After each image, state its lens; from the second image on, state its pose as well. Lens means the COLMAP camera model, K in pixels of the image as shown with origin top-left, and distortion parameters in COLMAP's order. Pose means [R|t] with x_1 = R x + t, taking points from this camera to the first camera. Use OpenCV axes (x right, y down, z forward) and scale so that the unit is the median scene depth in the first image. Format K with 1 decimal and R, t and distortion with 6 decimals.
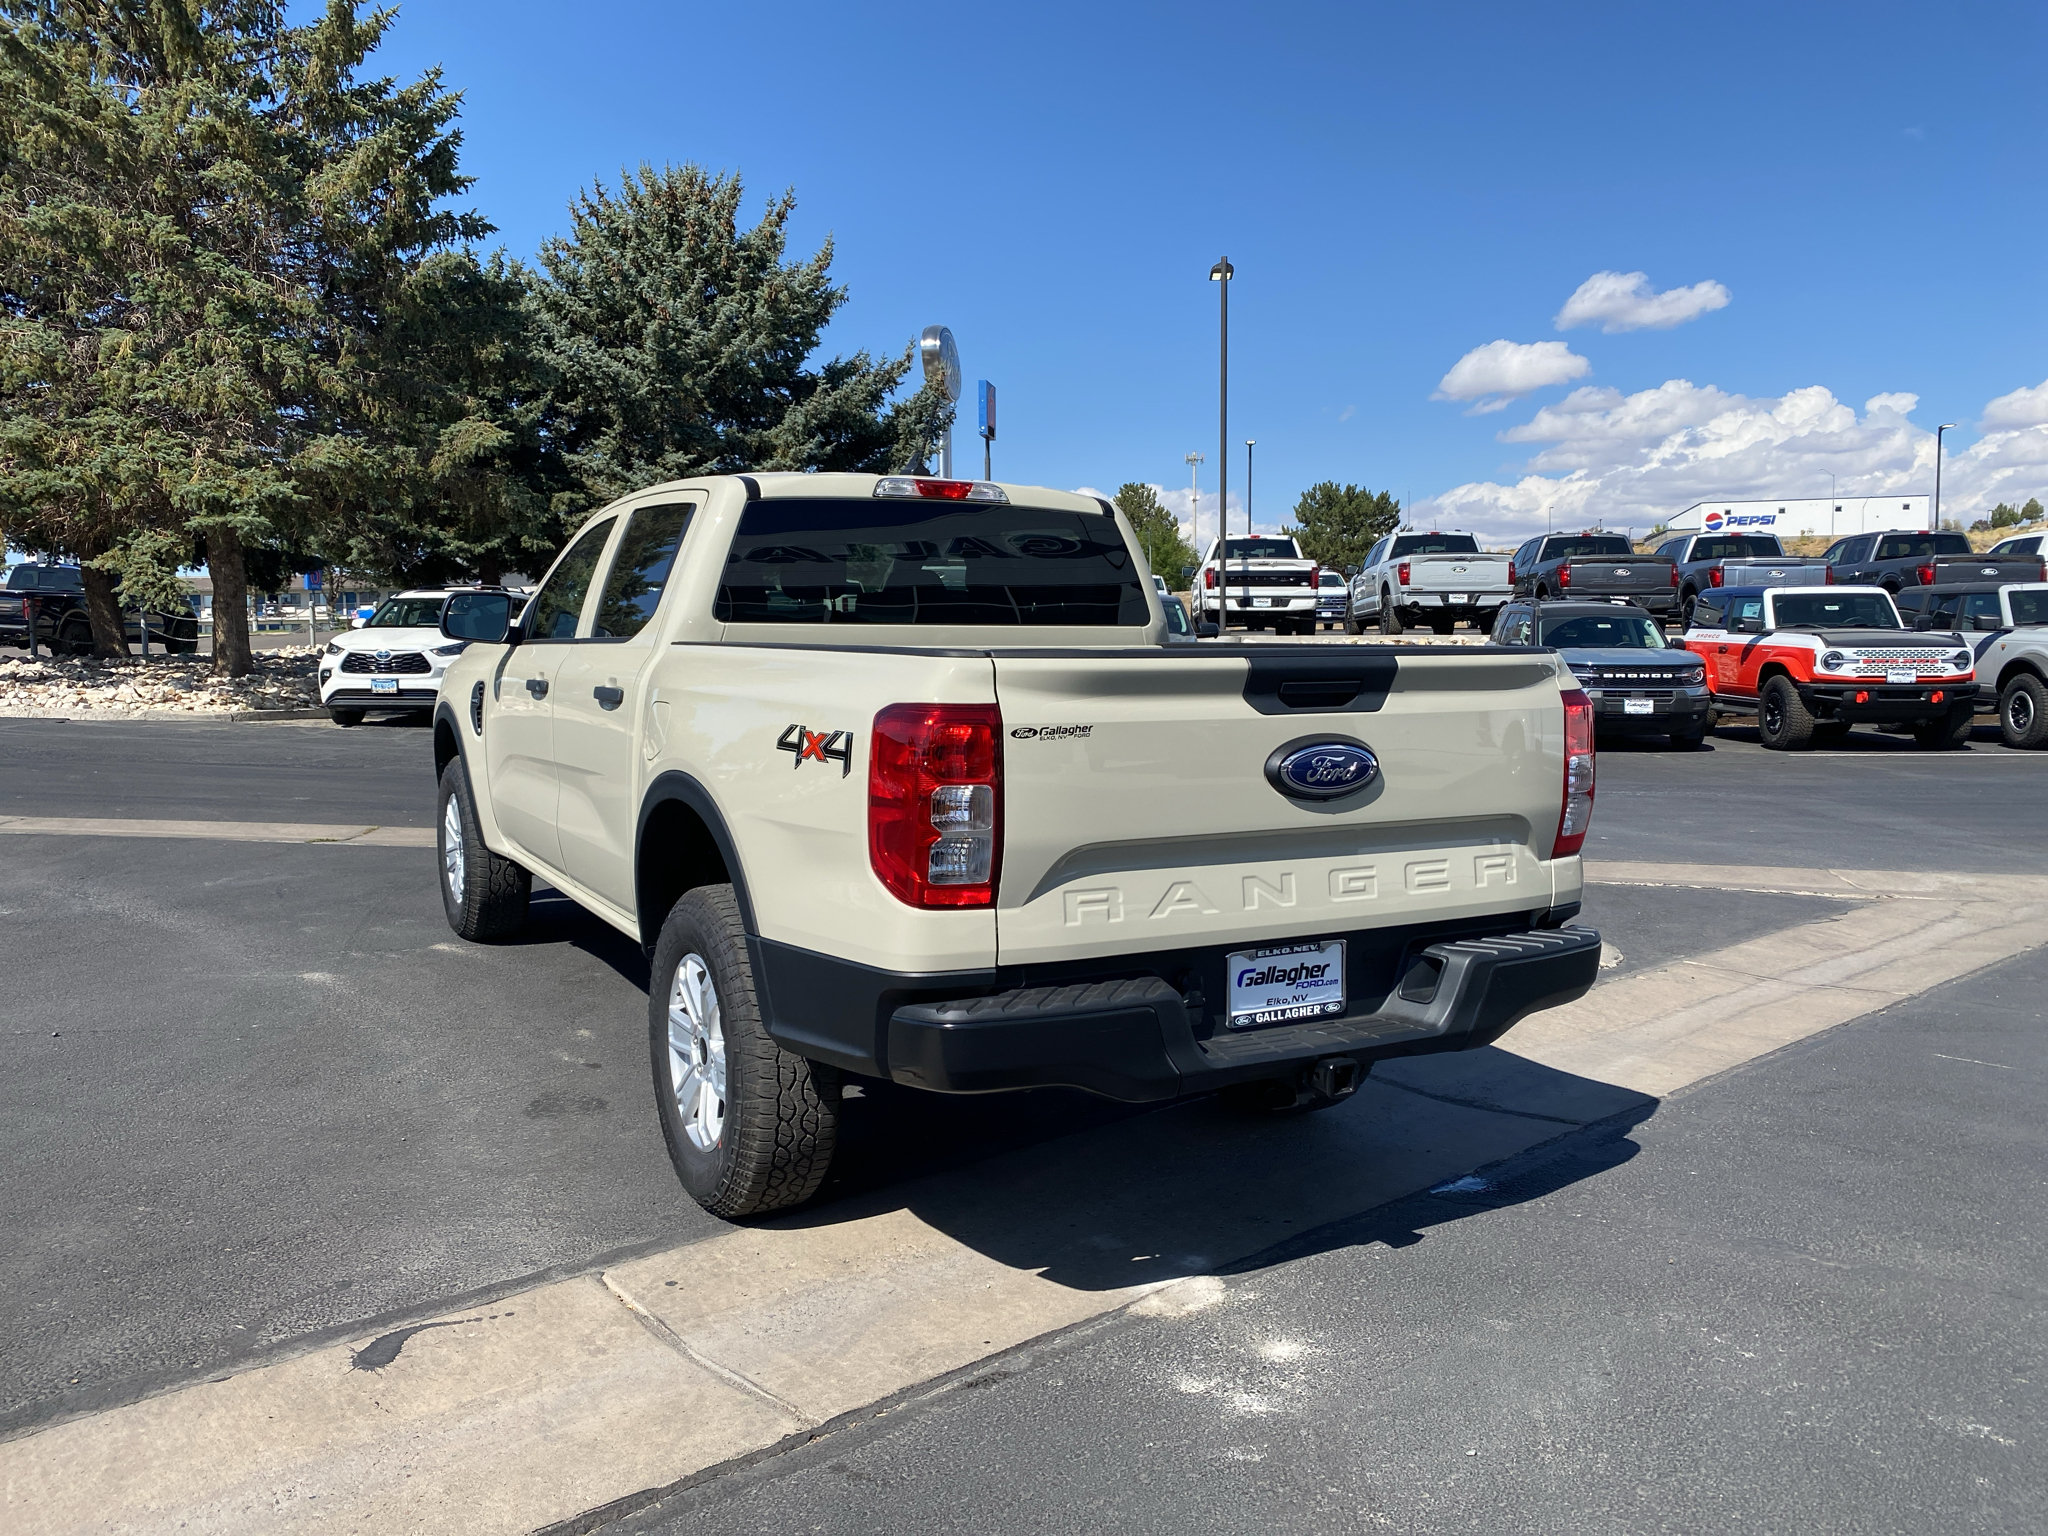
lens RADIAL K [[1574.3, 0, 1017.9], [0, 1574.3, 769.3], [0, 0, 1]] dist [0.038932, -0.043405]
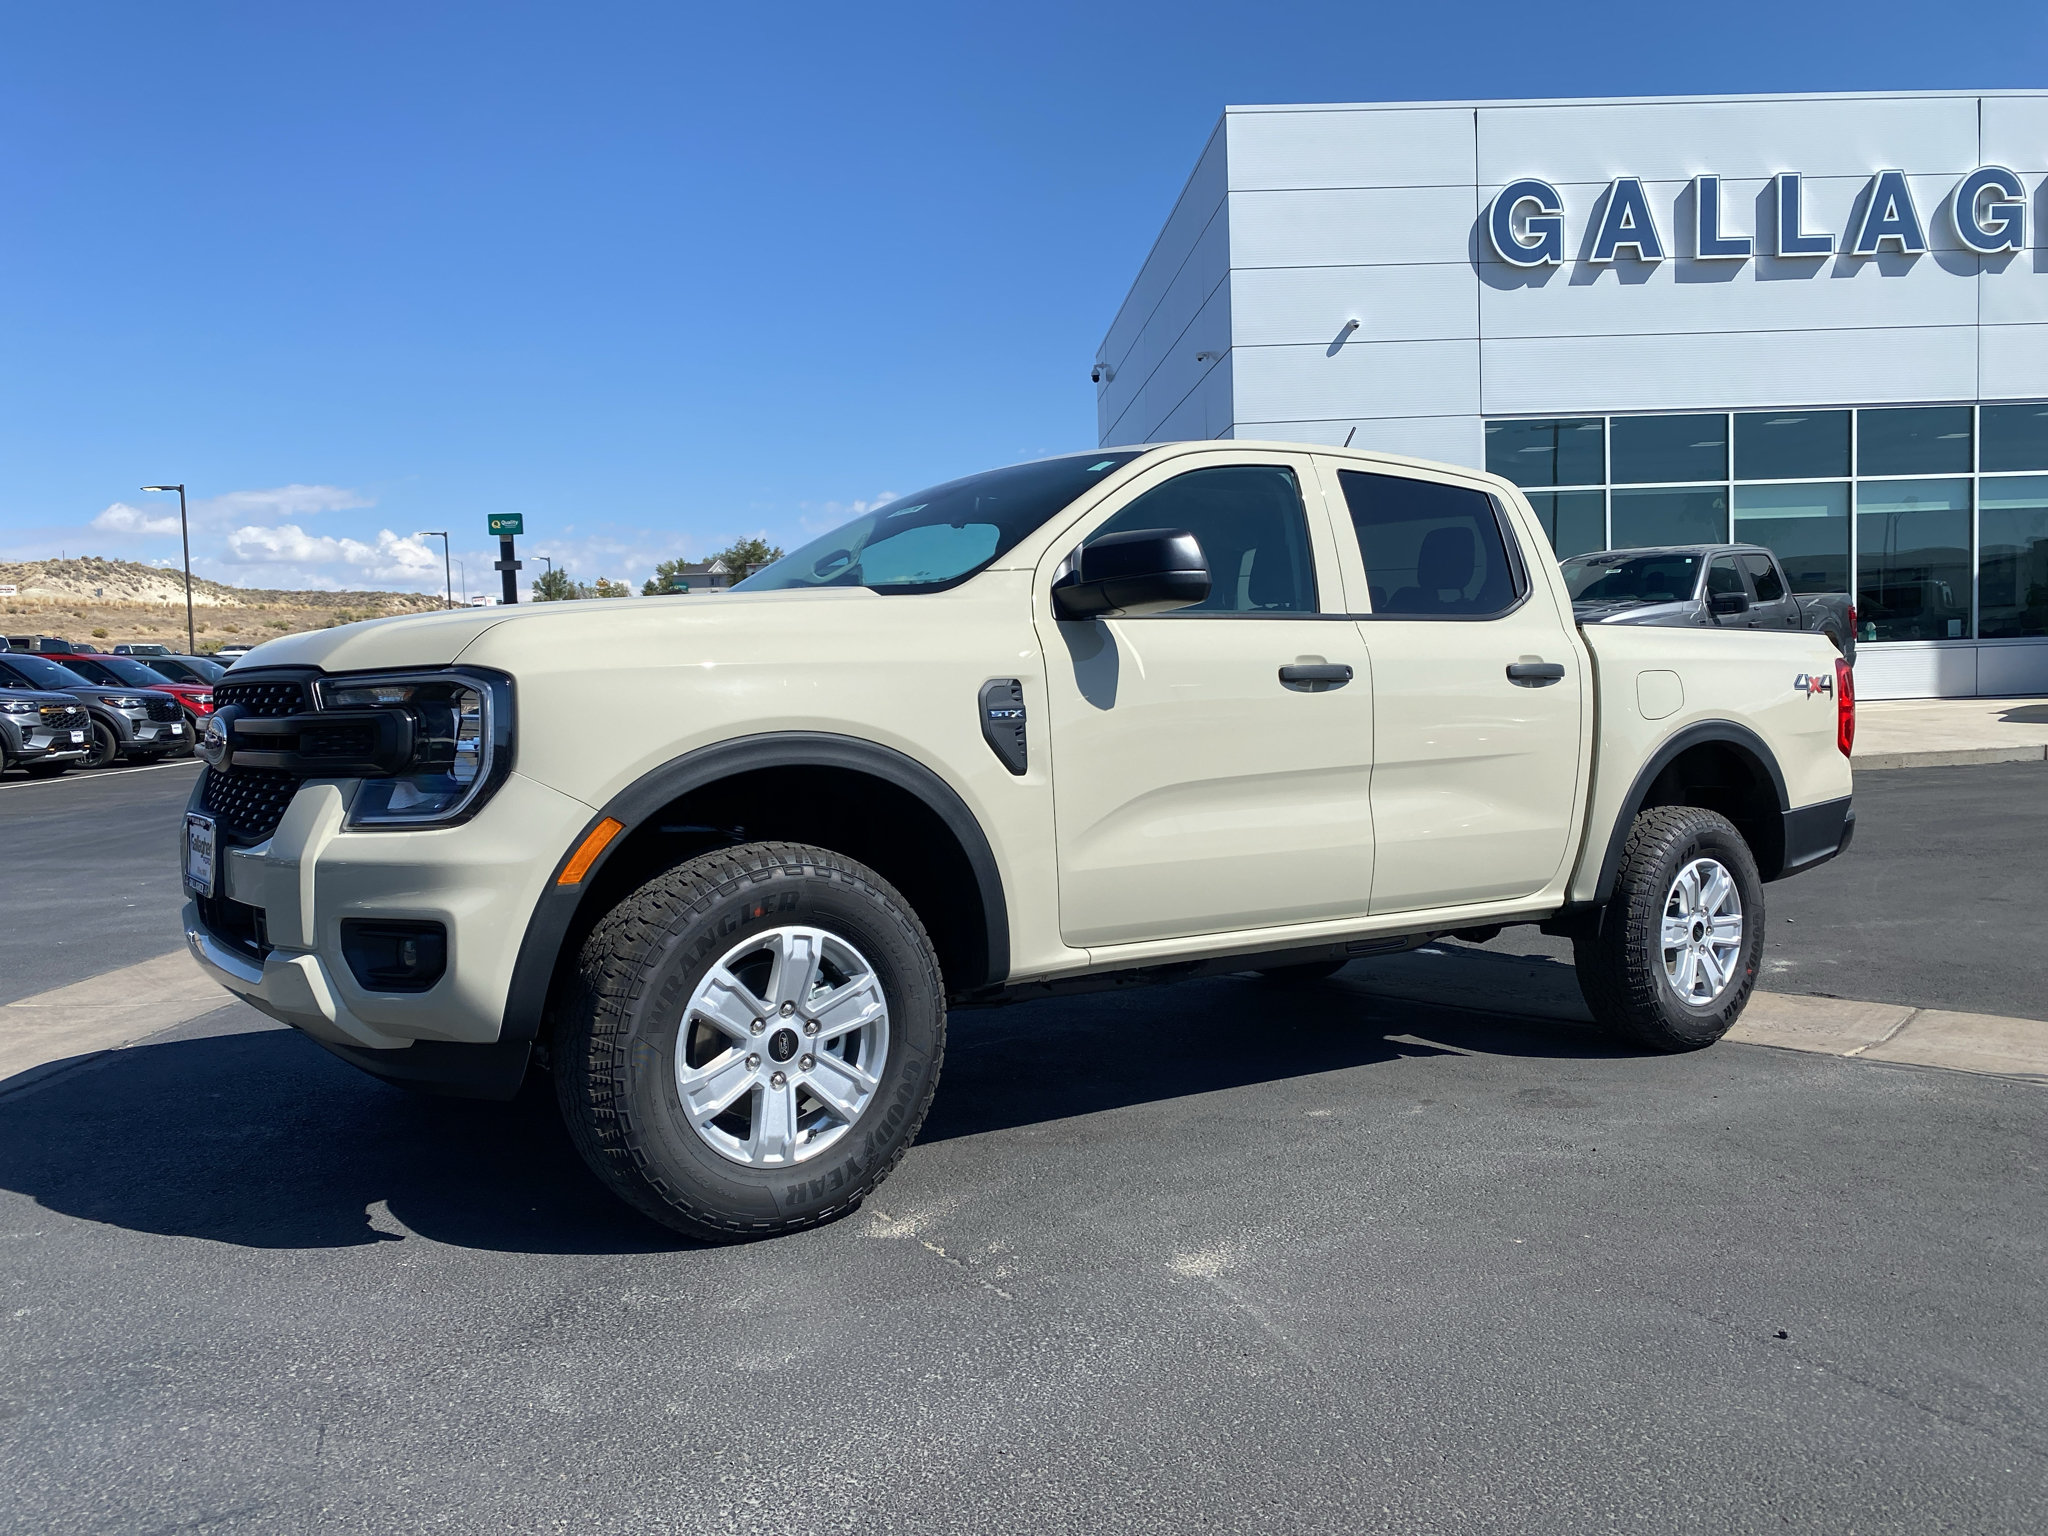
lens RADIAL K [[1562.8, 0, 1024.0], [0, 1562.8, 768.0], [0, 0, 1]] dist [0.053110, -0.071449]
pose [[-0.137159, -0.044577, 0.989545, -0.297435], [0.097371, 0.993542, 0.058253, -0.018854], [-0.985752, 0.104343, -0.131933, 0.358517]]
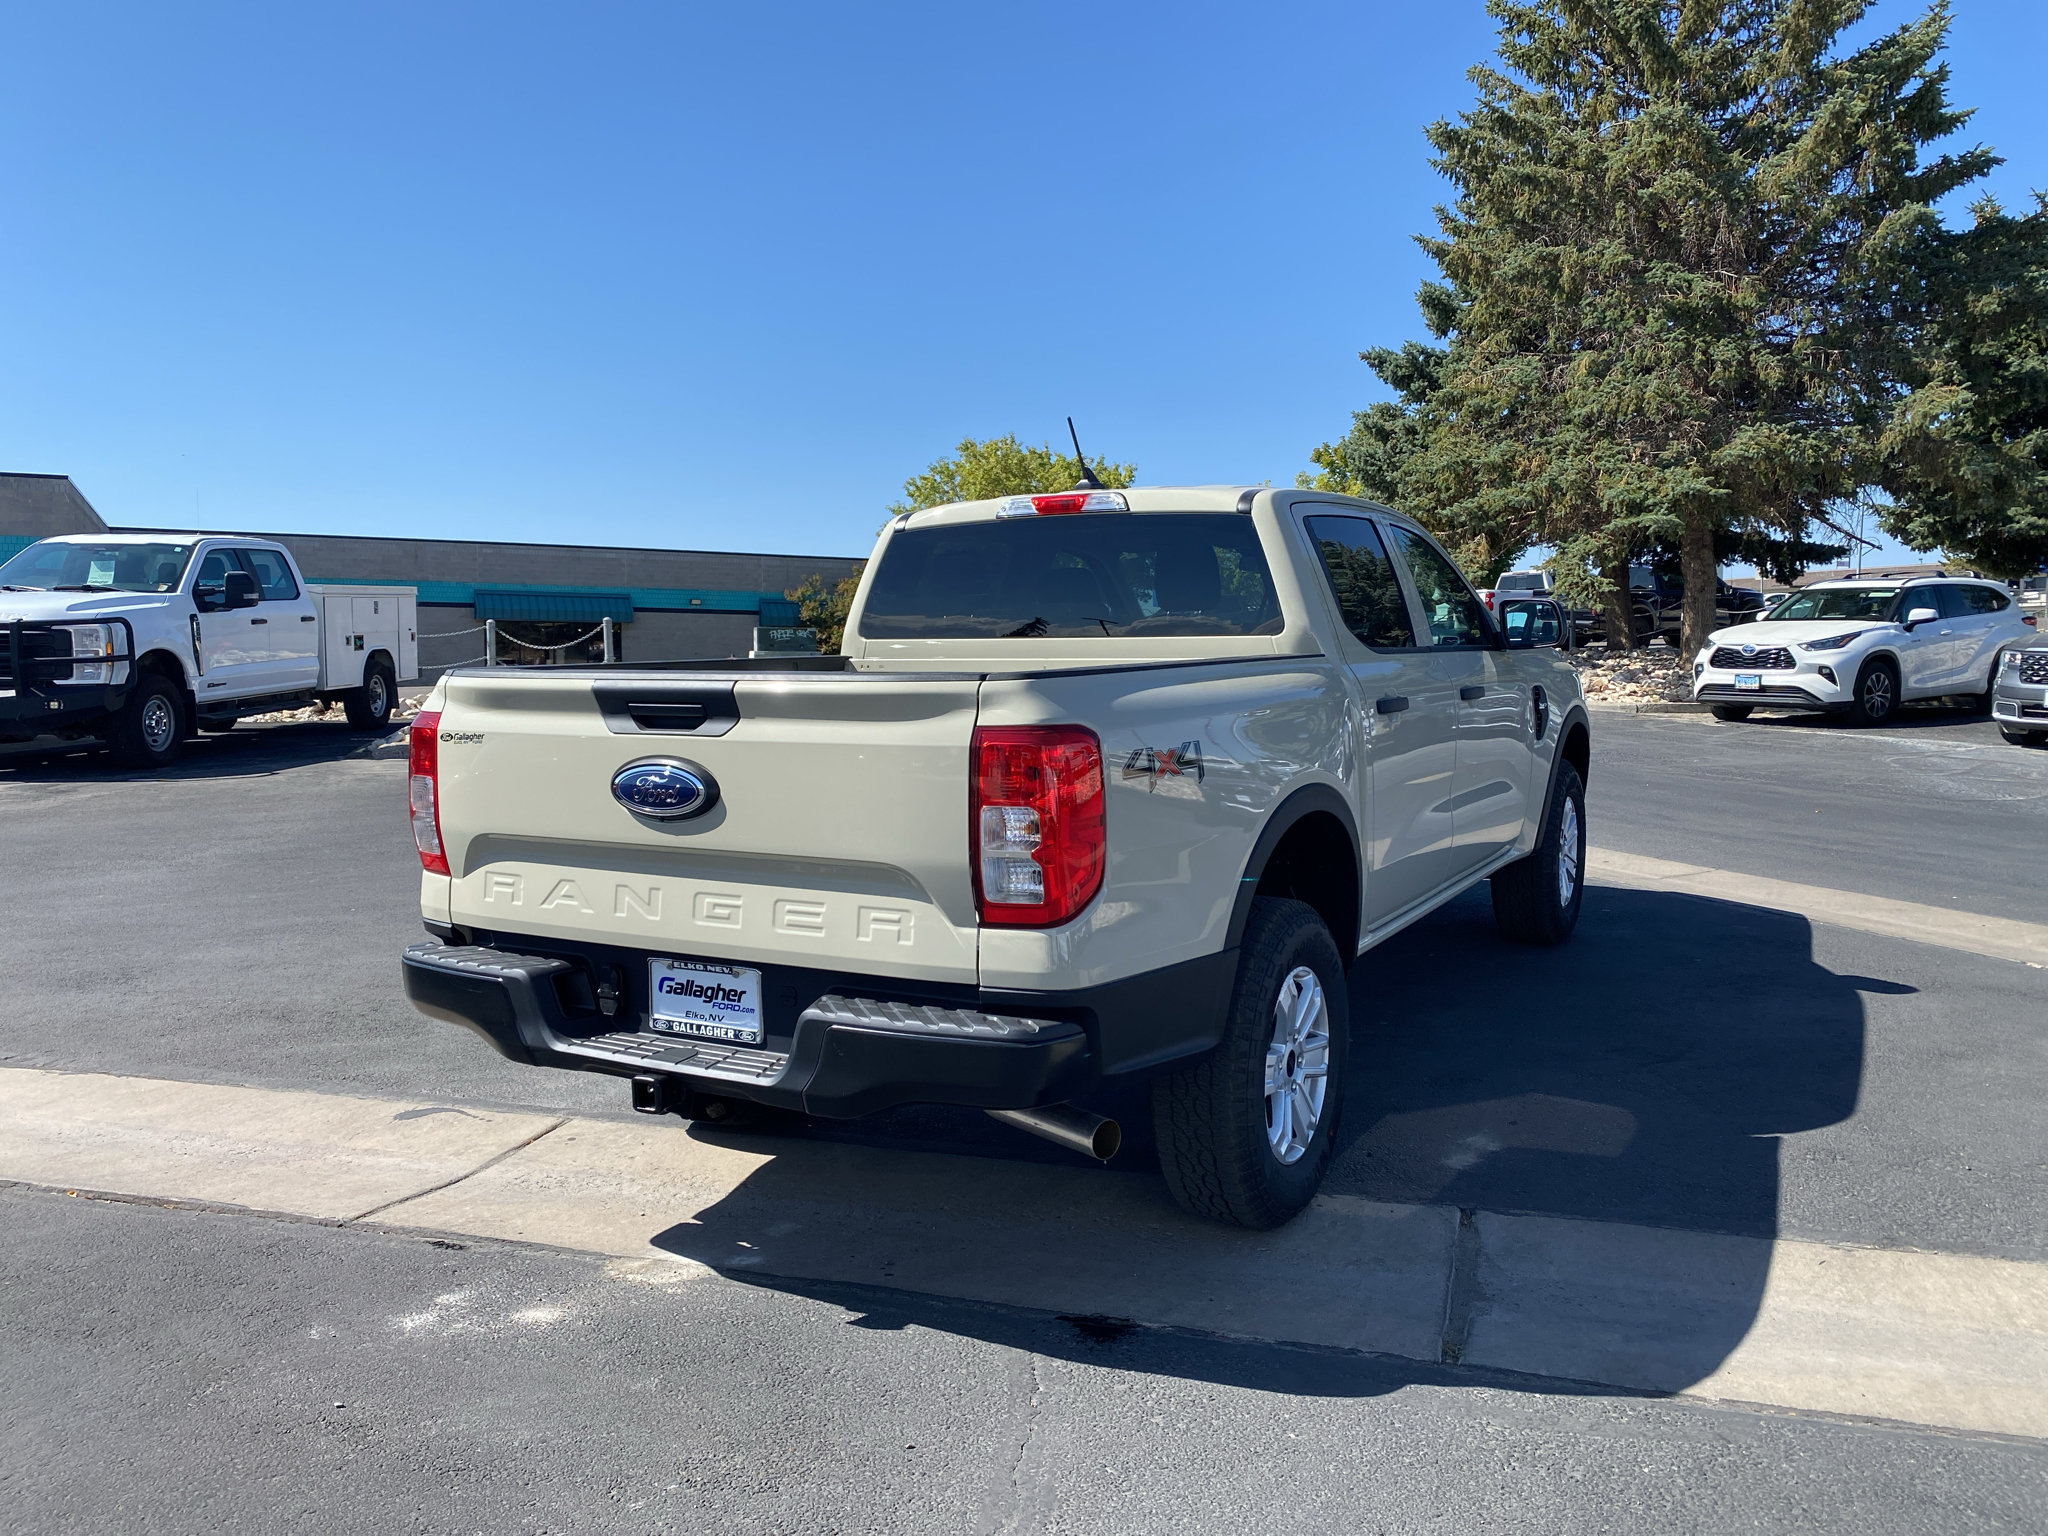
lens RADIAL K [[1581.0, 0, 1009.1], [0, 1581.0, 754.6], [0, 0, 1]] dist [0.040743, -0.049342]
pose [[0.511059, 0.060377, -0.857423, 0.204603], [-0.062272, 0.997509, 0.033125, -0.012335], [0.857287, 0.036465, 0.513545, 0.114578]]
